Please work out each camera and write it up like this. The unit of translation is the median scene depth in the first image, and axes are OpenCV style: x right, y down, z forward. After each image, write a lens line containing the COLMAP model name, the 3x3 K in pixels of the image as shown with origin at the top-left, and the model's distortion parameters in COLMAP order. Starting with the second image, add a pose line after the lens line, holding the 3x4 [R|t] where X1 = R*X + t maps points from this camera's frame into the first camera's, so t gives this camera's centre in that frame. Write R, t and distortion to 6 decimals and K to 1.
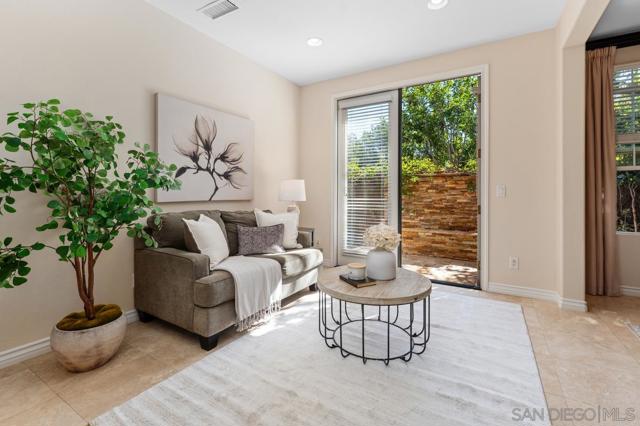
lens RADIAL K [[287.8, 0, 319.3], [0, 287.8, 192.7], [0, 0, 1]] dist [0.000338, 0.000095]
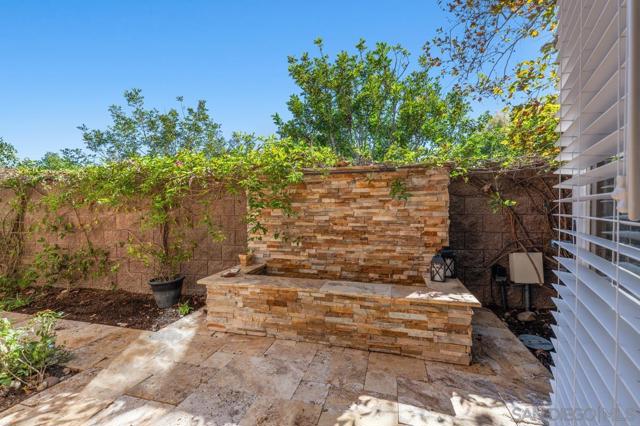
lens RADIAL K [[256.0, 0, 320.0], [0, 256.0, 213.0], [0, 0, 1]] dist [0.000310, 0.000008]
pose [[0.960316, -0.013529, 0.278587, 0.293371], [0.007120, 0.999687, 0.024003, 0.006336], [-0.278824, -0.021067, 0.960111, 0.664678]]
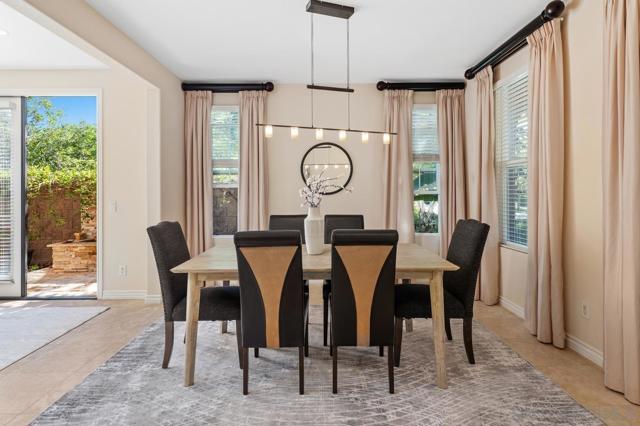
lens RADIAL K [[351.4, 0, 319.9], [0, 351.4, 192.4], [0, 0, 1]] dist [0.000873, 0.000407]
pose [[0.855727, -0.006211, 0.517391, 0.384913], [0.006403, 0.999979, 0.001414, -0.034929], [-0.517389, 0.002103, 0.855748, -0.351112]]
